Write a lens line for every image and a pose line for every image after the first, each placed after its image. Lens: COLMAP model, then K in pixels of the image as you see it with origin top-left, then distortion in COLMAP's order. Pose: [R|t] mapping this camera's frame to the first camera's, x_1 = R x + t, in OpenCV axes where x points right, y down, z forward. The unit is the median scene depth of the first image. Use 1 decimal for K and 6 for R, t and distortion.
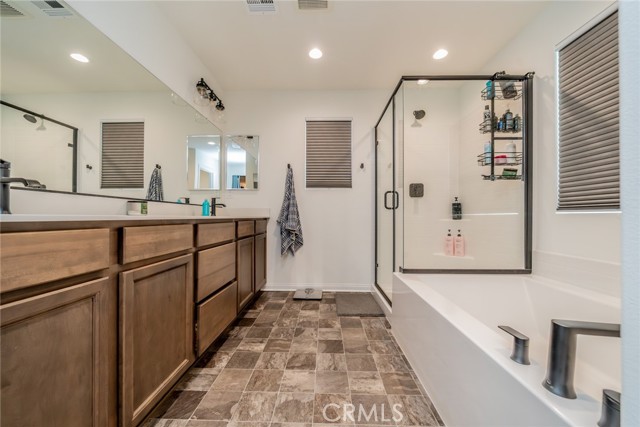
lens RADIAL K [[246.7, 0, 321.3], [0, 246.7, 214.7], [0, 0, 1]] dist [-0.001986, 0.000004]
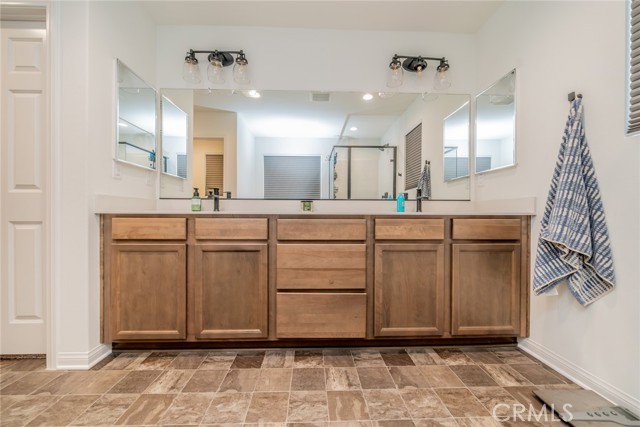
lens RADIAL K [[246.7, 0, 319.6], [0, 246.7, 216.2], [0, 0, 1]] dist [-0.001986, 0.000004]
pose [[0.036420, 0.002686, -0.999333, 0.603737], [0.006411, 0.999975, 0.002922, 0.024821], [0.999316, -0.006513, 0.036402, 1.128540]]
